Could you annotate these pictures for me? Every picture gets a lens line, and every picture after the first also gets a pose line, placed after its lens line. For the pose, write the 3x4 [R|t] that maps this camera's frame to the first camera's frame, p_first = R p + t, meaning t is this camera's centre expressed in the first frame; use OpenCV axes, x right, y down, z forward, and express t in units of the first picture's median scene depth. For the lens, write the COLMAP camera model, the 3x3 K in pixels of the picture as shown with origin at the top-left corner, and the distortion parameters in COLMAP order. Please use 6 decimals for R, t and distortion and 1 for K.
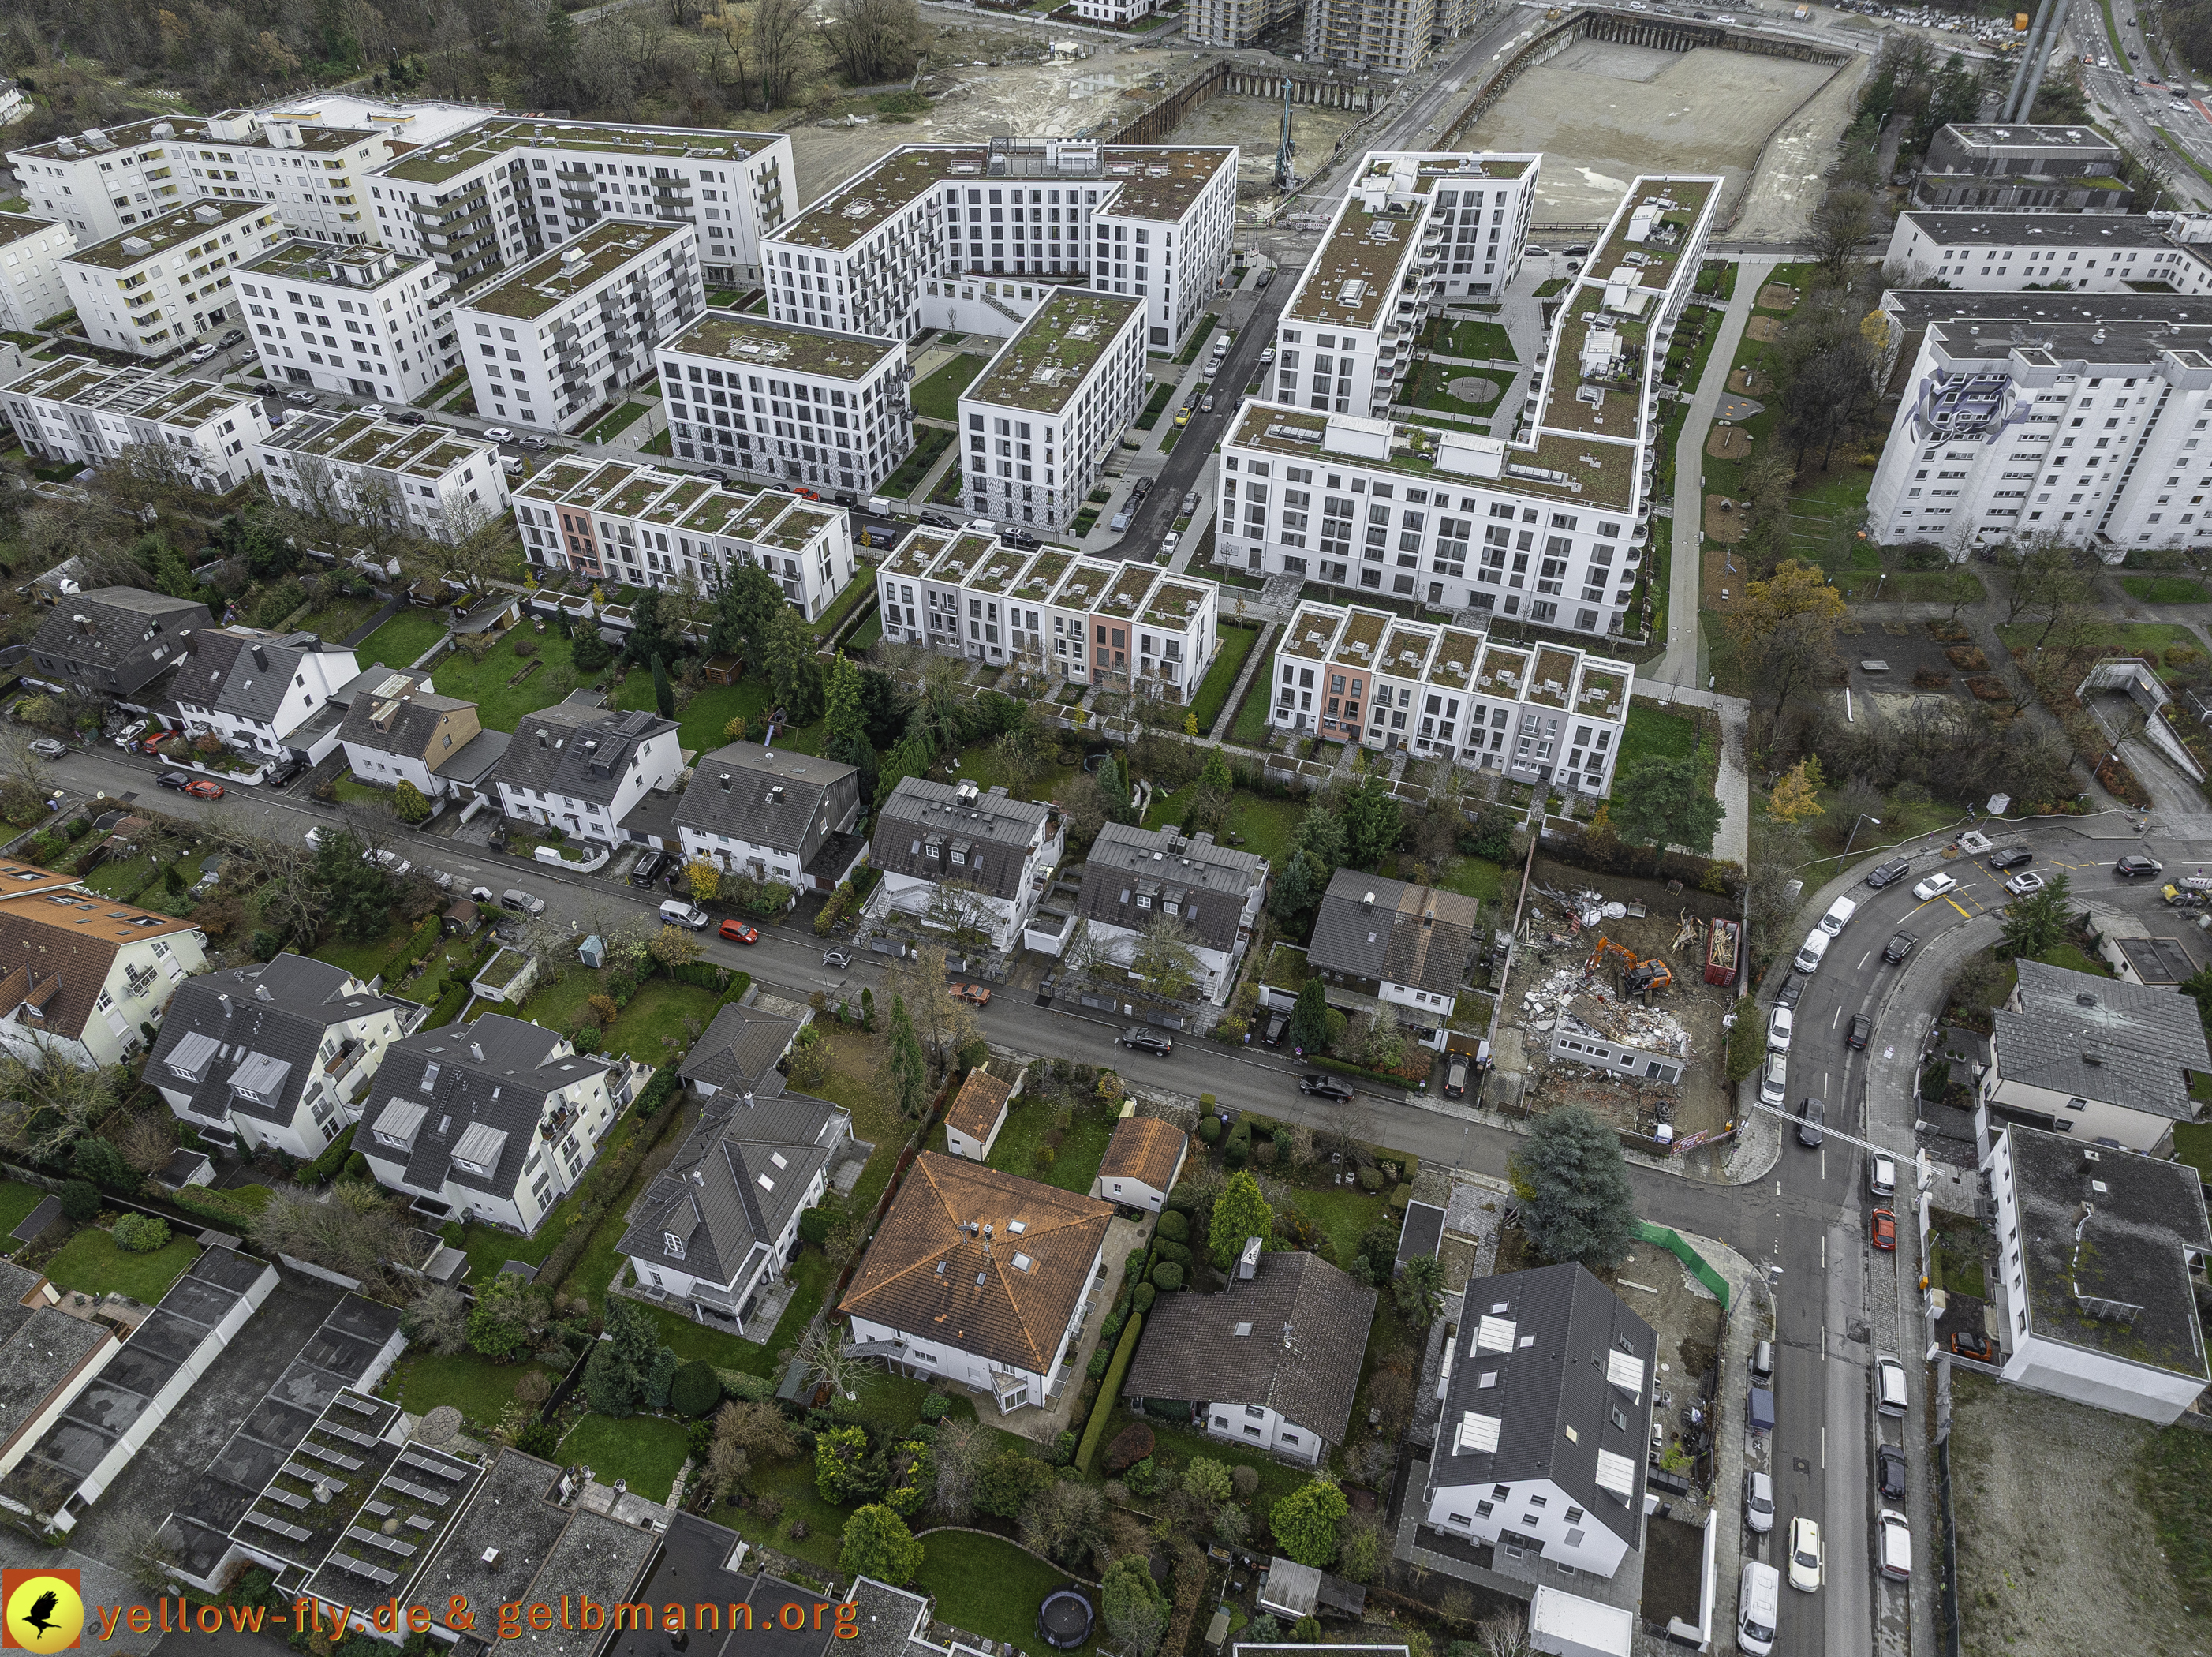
lens RADIAL K [[1556.3, 0, 1102.8], [0, 1556.3, 831.0], [0, 0, 1]] dist [-0.029605, 0.020317]
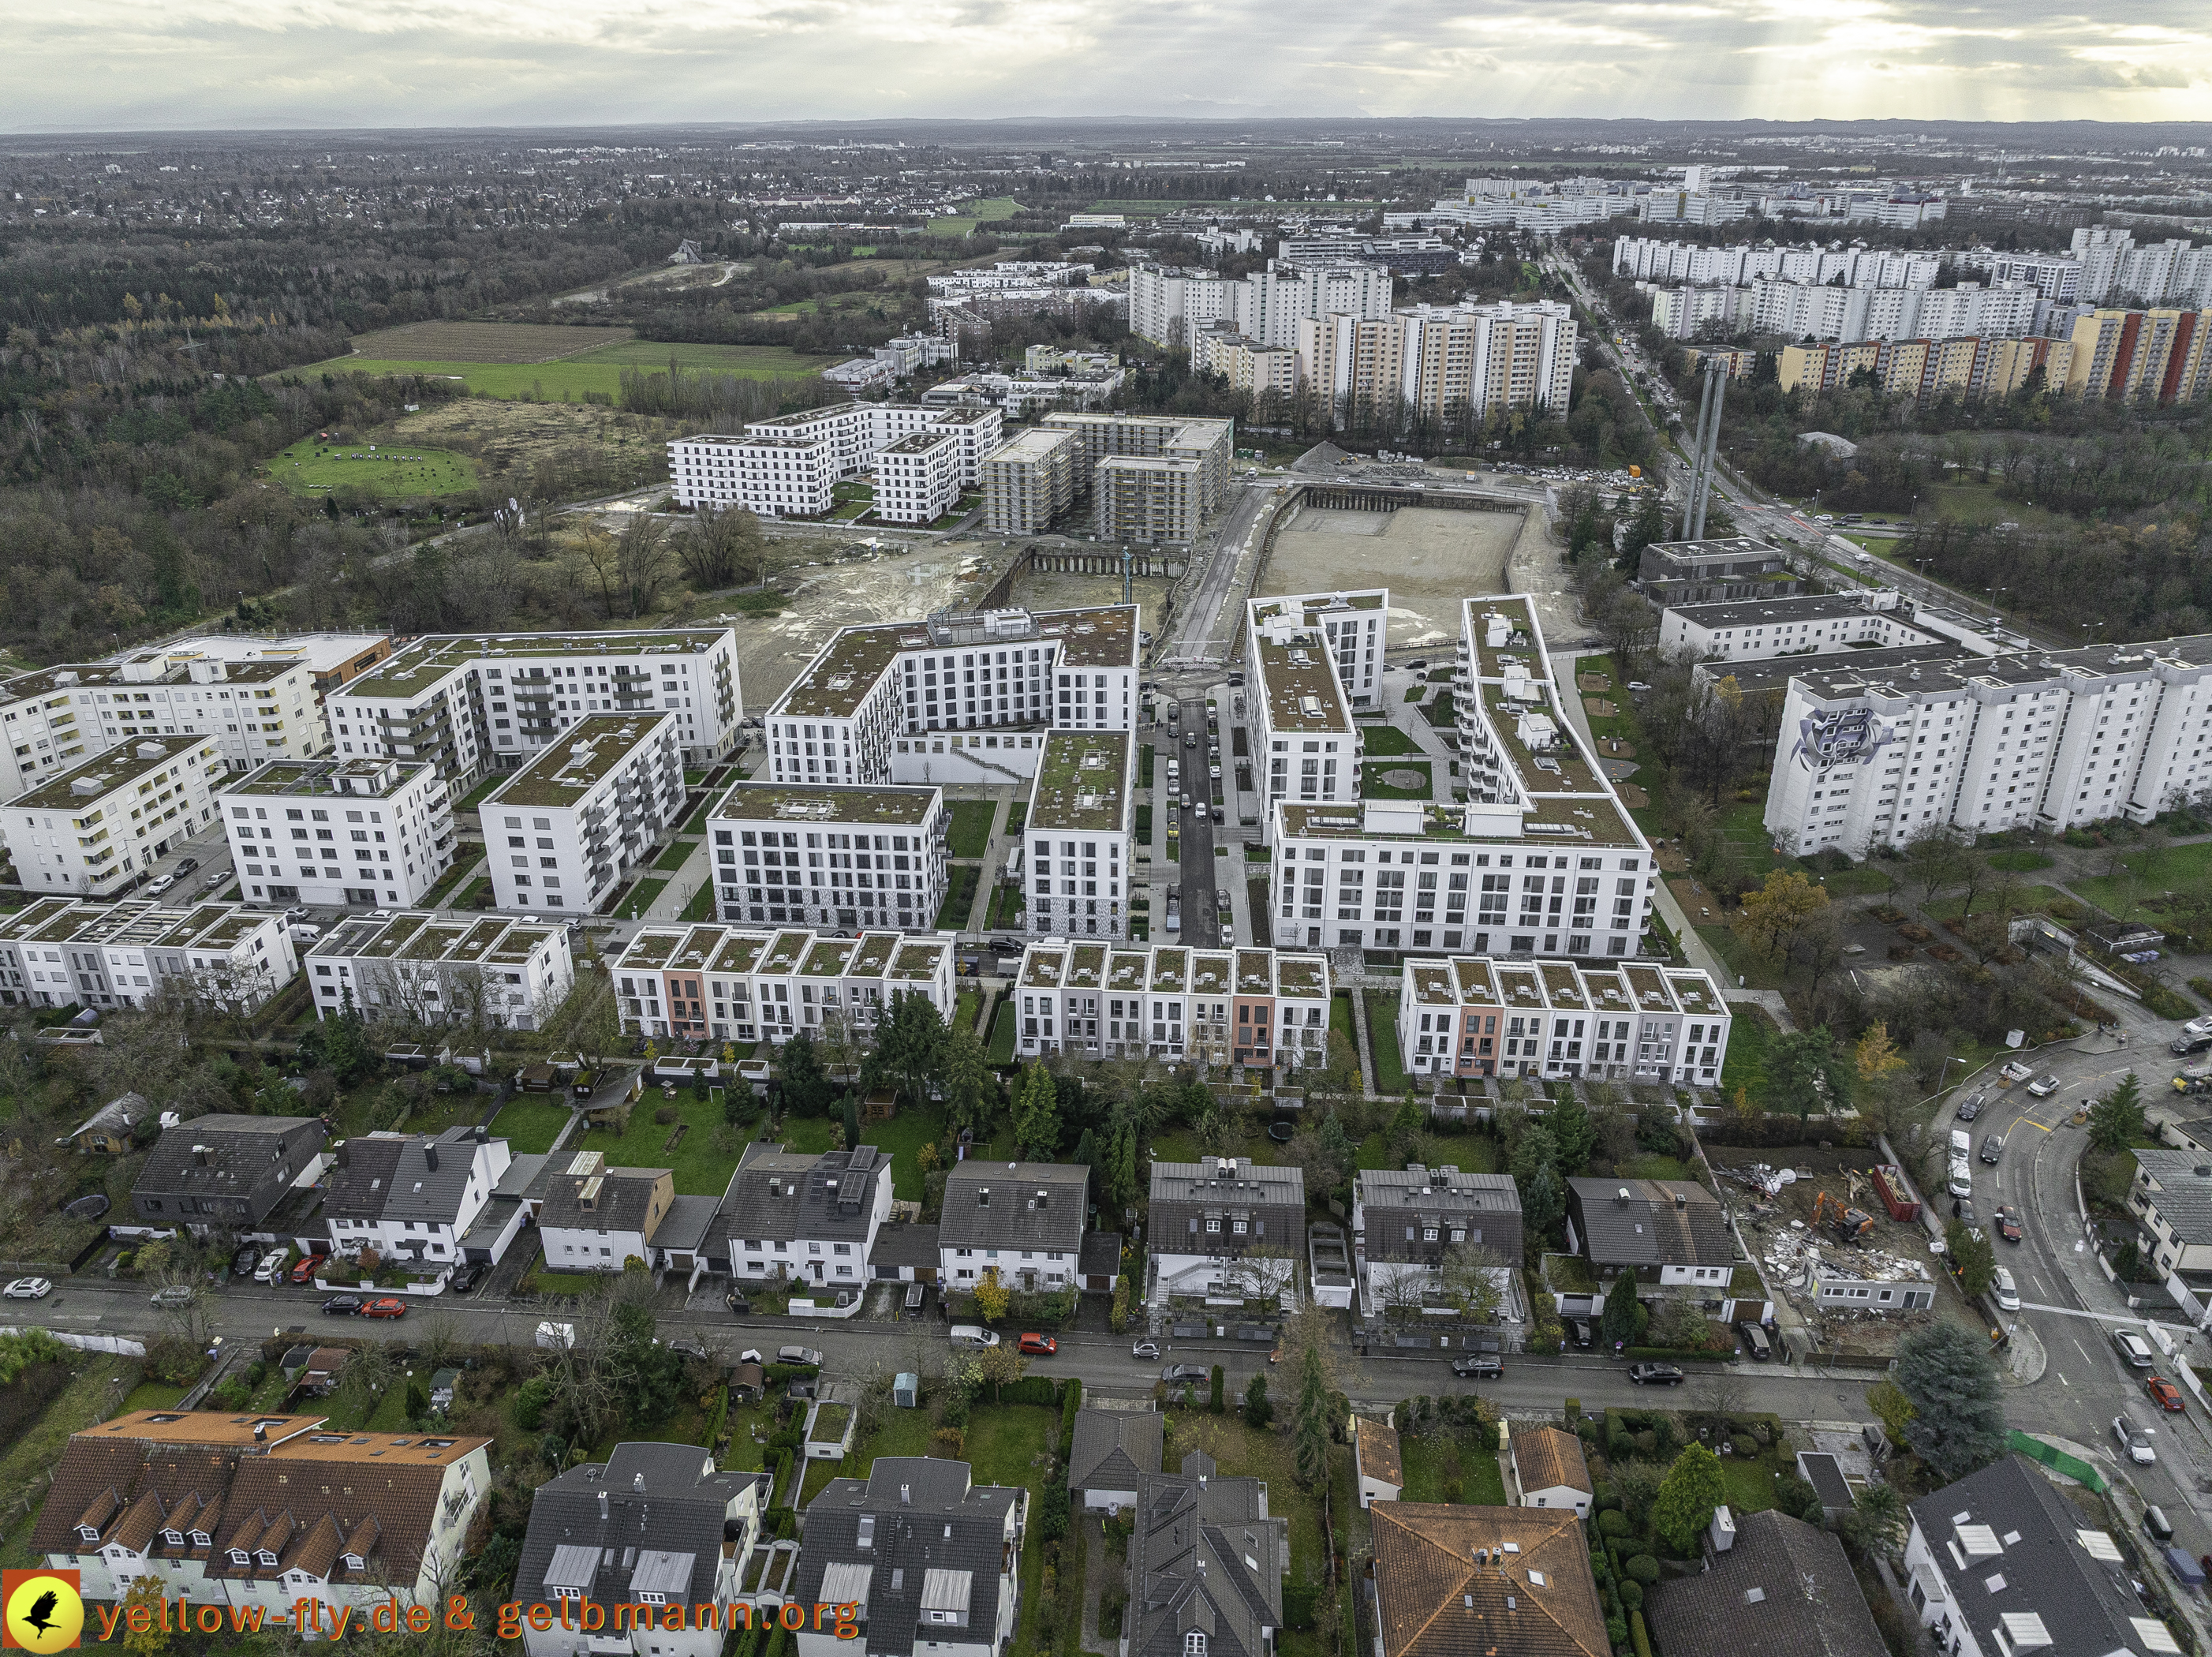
lens RADIAL K [[1556.3, 0, 1102.8], [0, 1556.3, 831.0], [0, 0, 1]] dist [-0.029605, 0.020317]
pose [[0.966314, -0.114239, 0.230623, -0.268436], [0.175451, 0.947998, -0.265550, 0.017724], [-0.188294, 0.297068, 0.936107, -0.018242]]
